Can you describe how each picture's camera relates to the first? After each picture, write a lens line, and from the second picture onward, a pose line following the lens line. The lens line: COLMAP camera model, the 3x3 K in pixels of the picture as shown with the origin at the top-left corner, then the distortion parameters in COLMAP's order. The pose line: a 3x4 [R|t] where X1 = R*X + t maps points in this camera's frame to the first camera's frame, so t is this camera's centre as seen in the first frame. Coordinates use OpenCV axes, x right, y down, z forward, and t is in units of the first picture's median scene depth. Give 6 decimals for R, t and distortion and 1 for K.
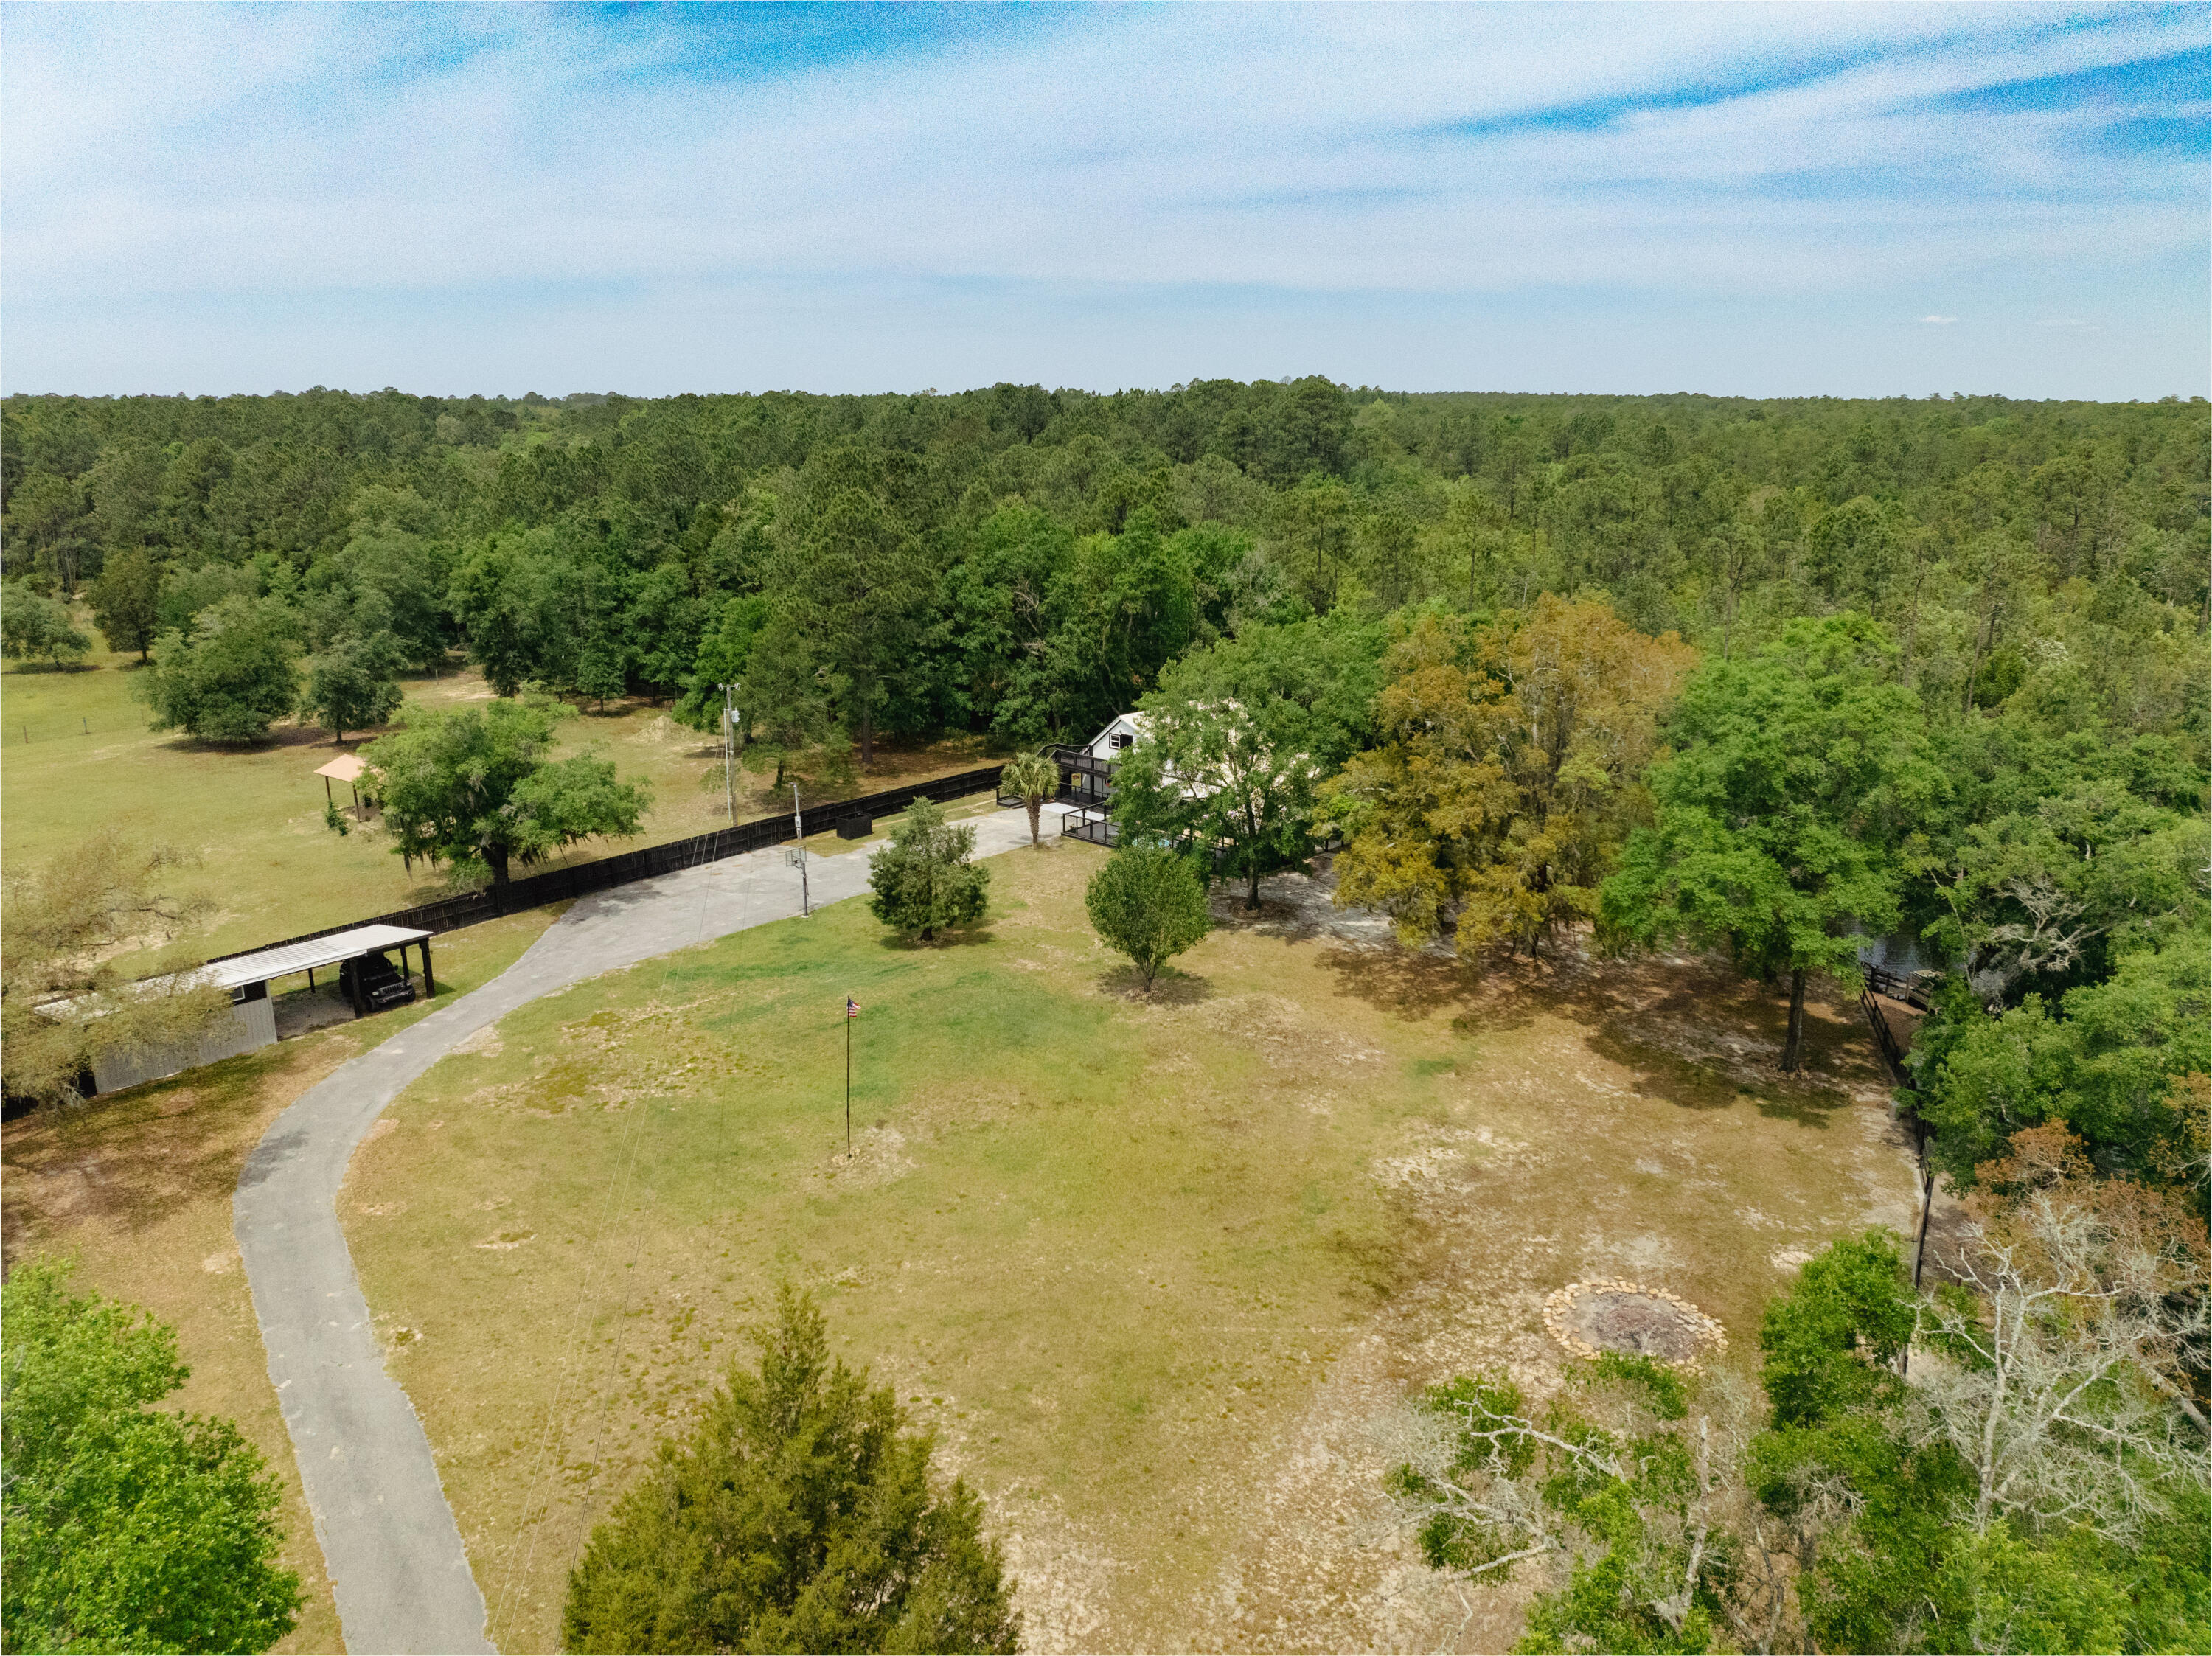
lens RADIAL K [[1551.2, 0, 1117.4], [0, 1551.2, 824.1], [0, 0, 1]] dist [-0.054725, 0.019715]
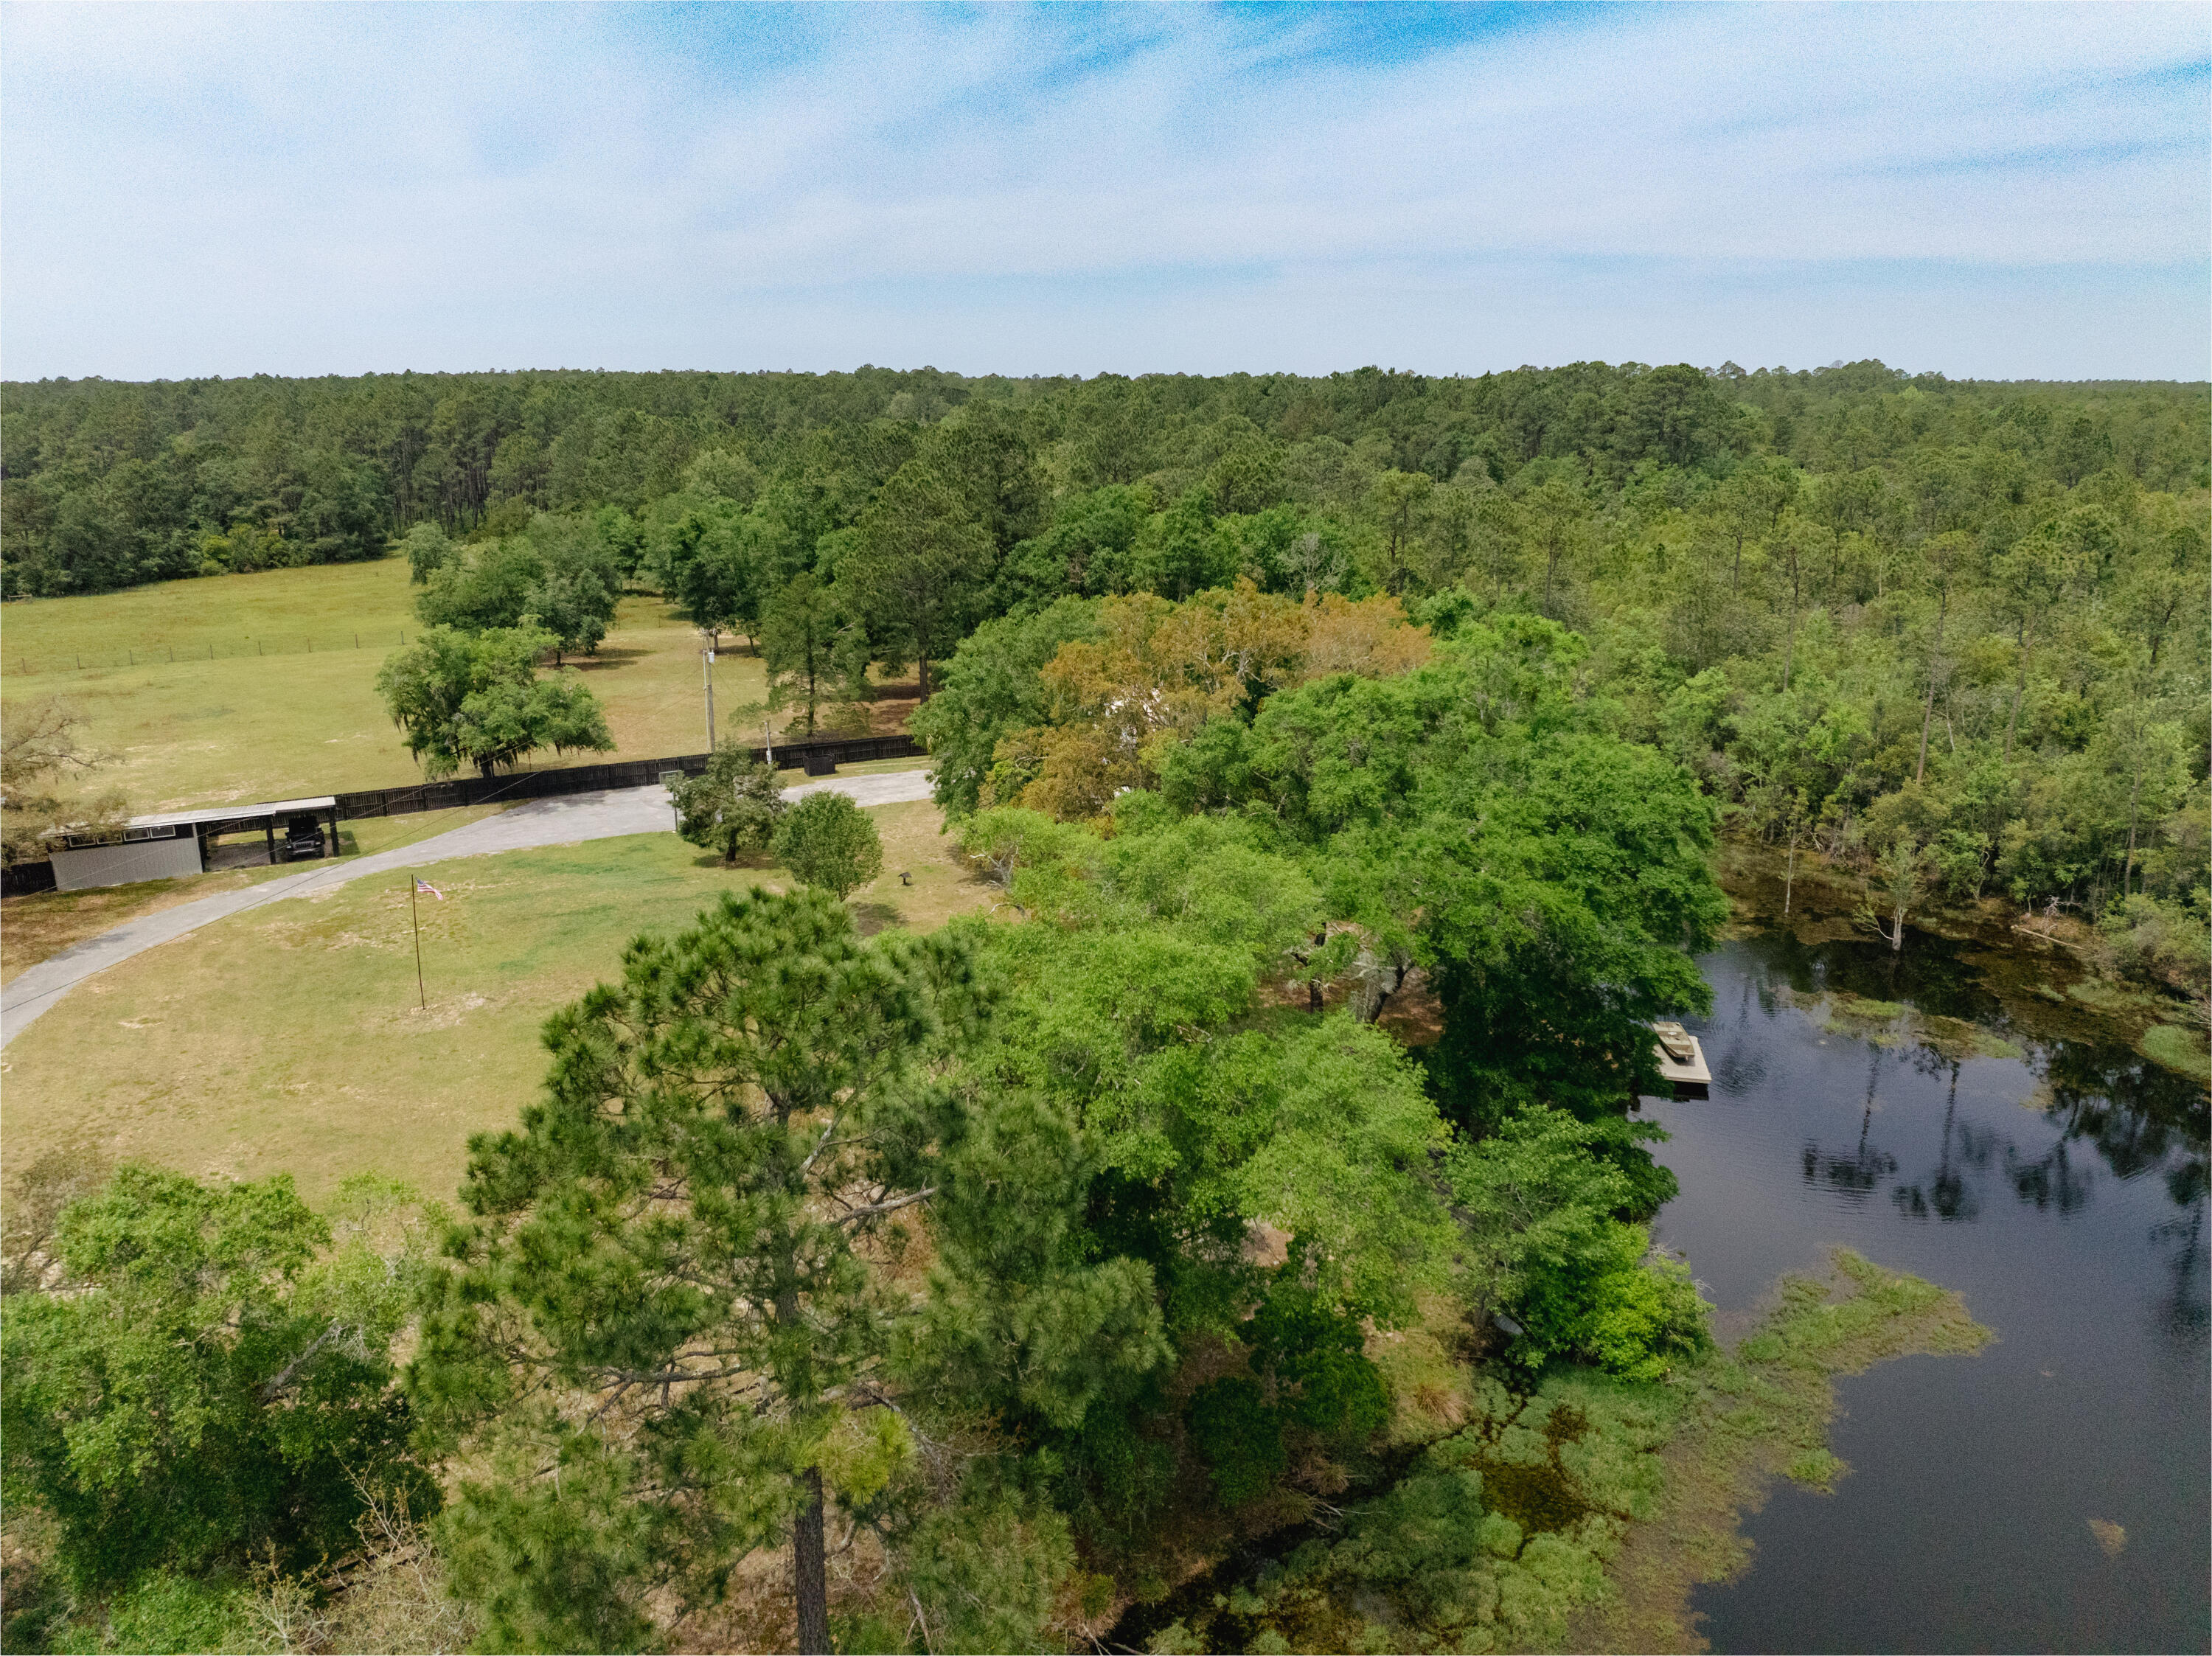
lens RADIAL K [[1551.2, 0, 1117.4], [0, 1551.2, 824.1], [0, 0, 1]] dist [-0.054725, 0.019715]
pose [[0.927142, 0.104246, -0.359916, 0.304938], [-0.100279, 0.994515, 0.029734, -0.007547], [0.361042, 0.008524, 0.932511, 0.031036]]
